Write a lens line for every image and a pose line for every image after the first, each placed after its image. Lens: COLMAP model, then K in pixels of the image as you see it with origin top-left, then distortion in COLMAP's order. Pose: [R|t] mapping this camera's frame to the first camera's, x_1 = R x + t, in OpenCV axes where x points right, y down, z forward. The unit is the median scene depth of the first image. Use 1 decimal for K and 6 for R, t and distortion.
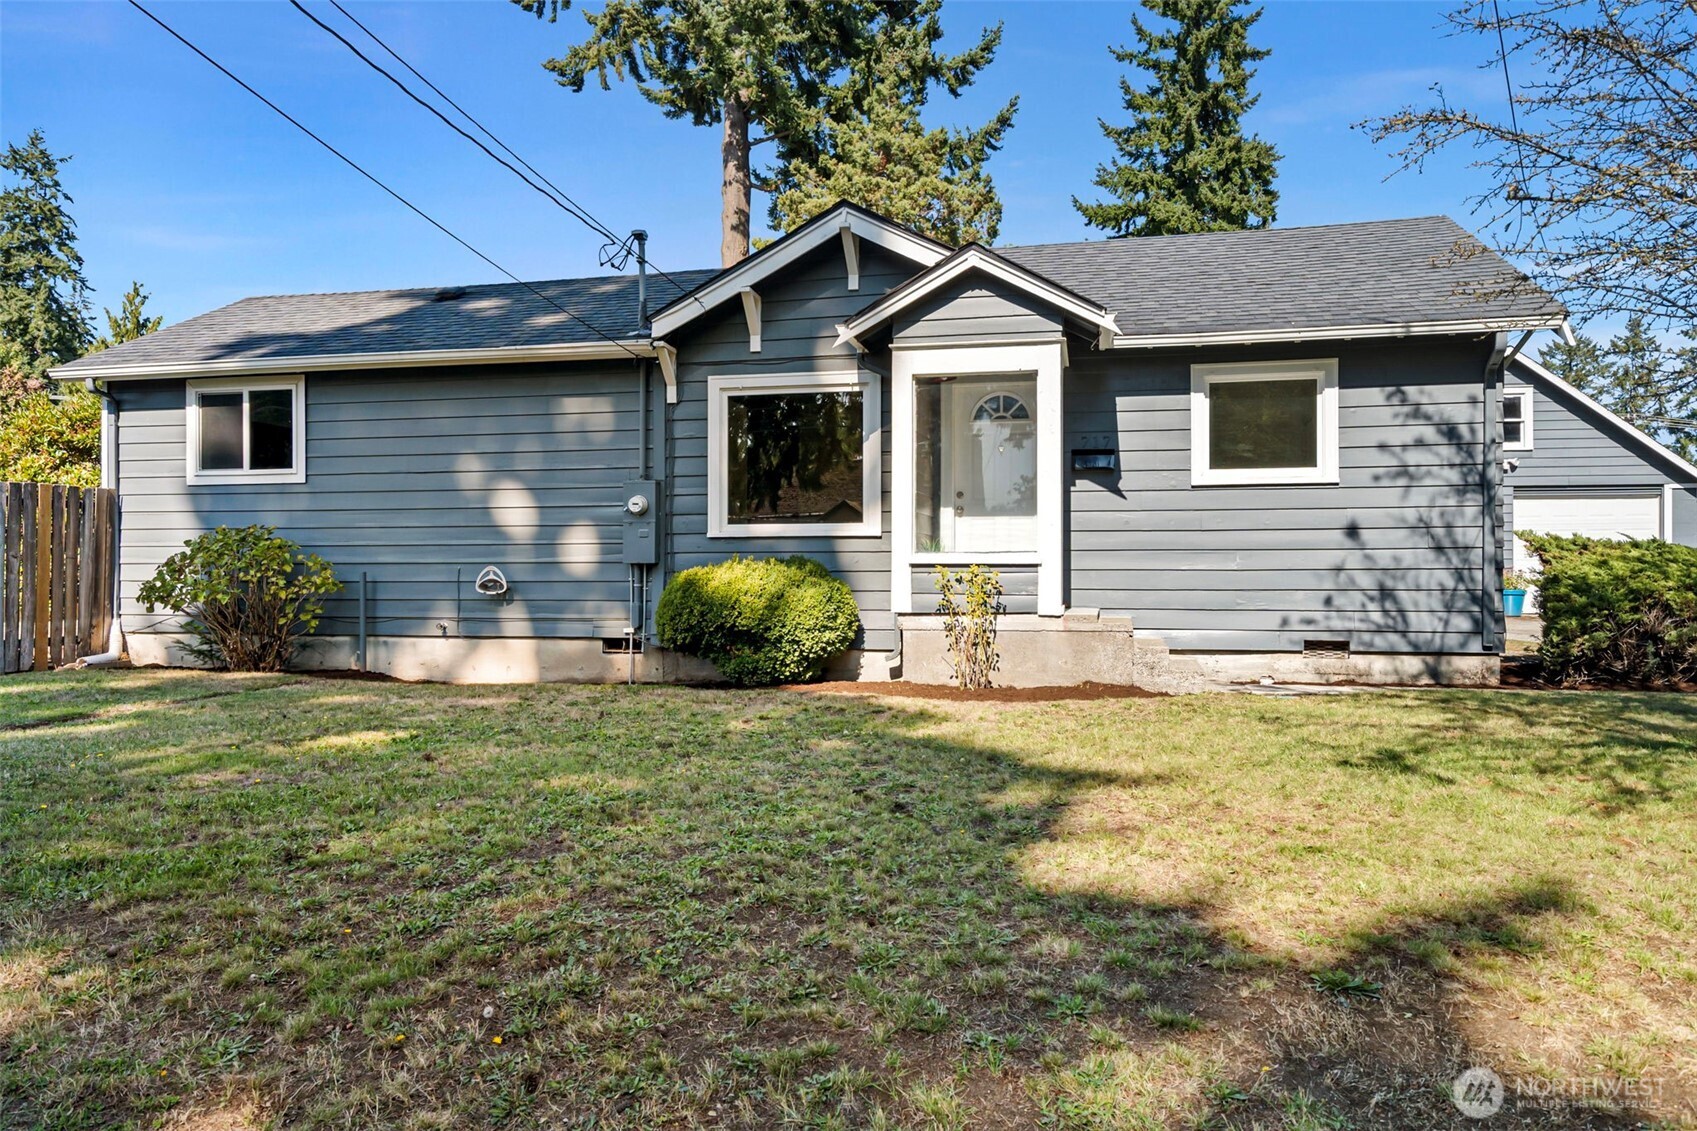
lens RADIAL K [[1140.5, 0, 847.9], [0, 1140.5, 589.9], [0, 0, 1]] dist [0.000278, -0.002244]
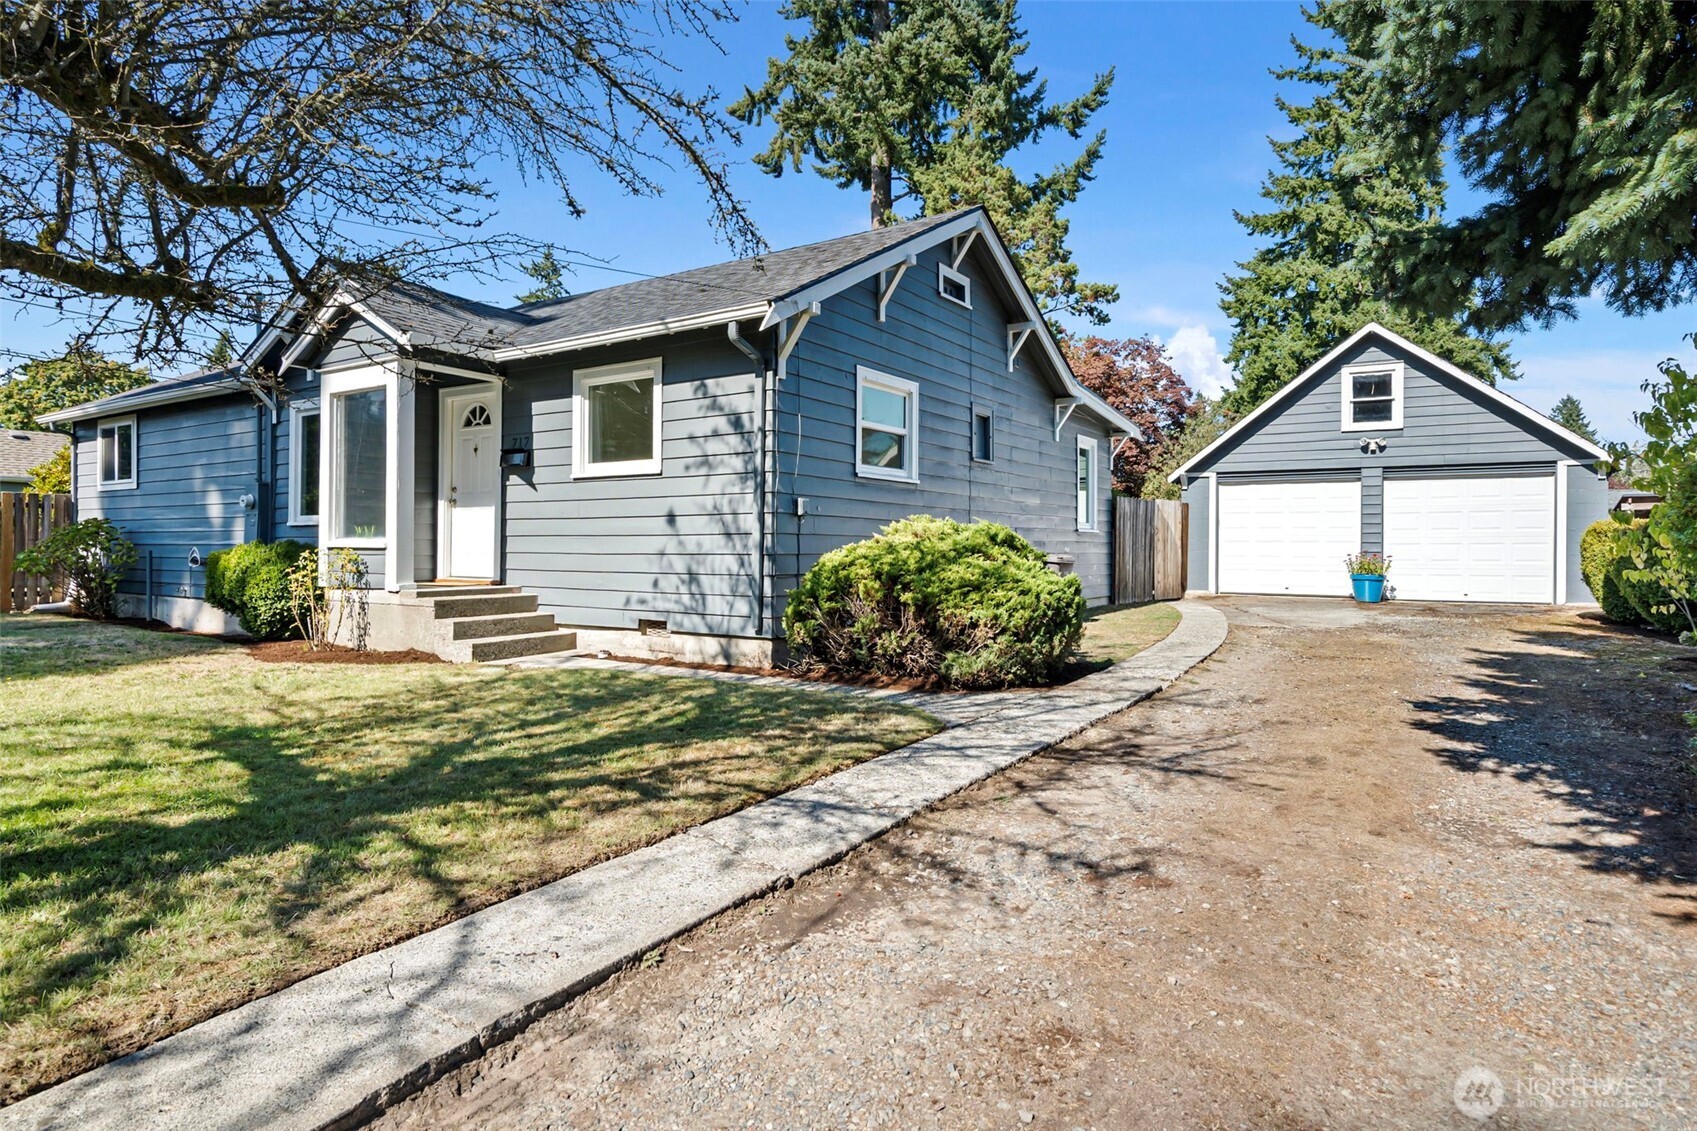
lens RADIAL K [[915.8, 0, 848.5], [0, 915.8, 565.5], [0, 0, 1]] dist [0.002638, 0.000158]
pose [[0.938962, 0.011685, -0.343823, 0.867991], [-0.011166, 0.999932, 0.003490, -0.011840], [0.343840, 0.000562, 0.939028, 0.245524]]
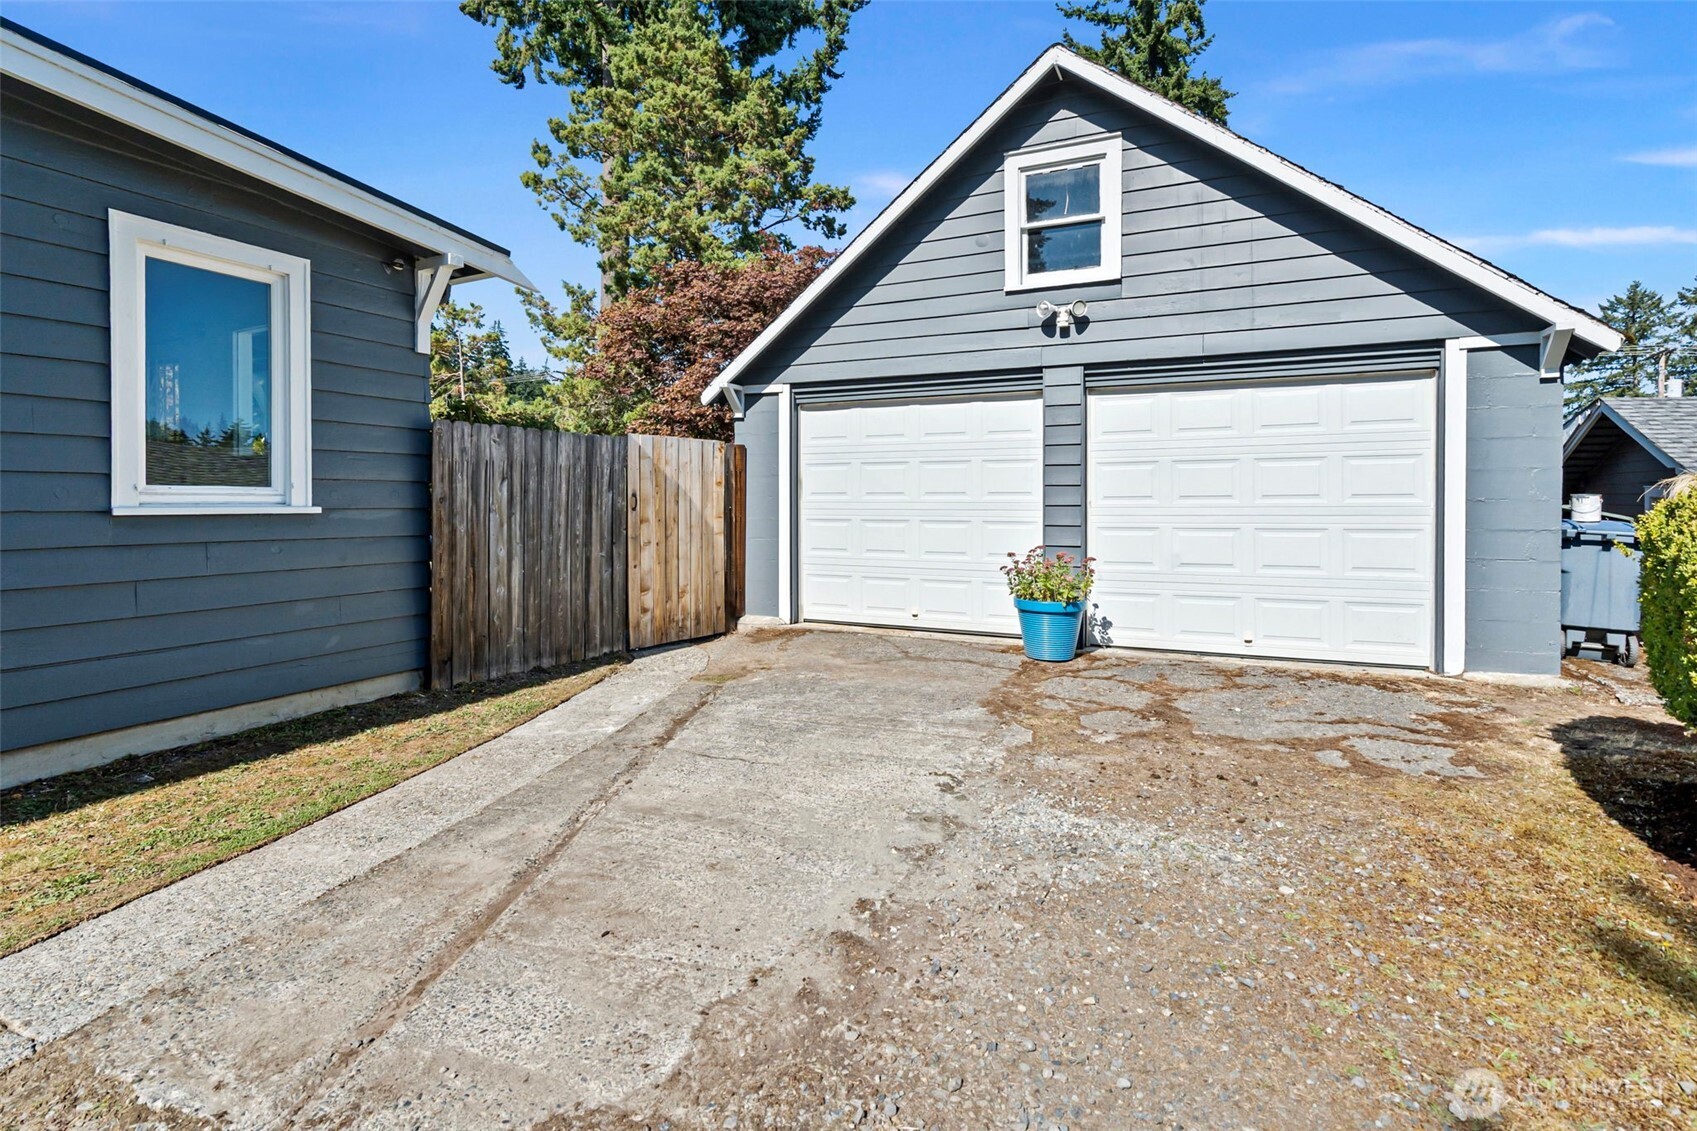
lens RADIAL K [[795.6, 0, 846.9], [0, 795.6, 521.8], [0, 0, 1]] dist [-0.002627, -0.000049]
pose [[0.973746, 0.005578, -0.227569, 1.144609], [-0.004095, 0.999967, 0.006989, -0.062521], [0.227601, -0.005873, 0.973737, 1.361920]]
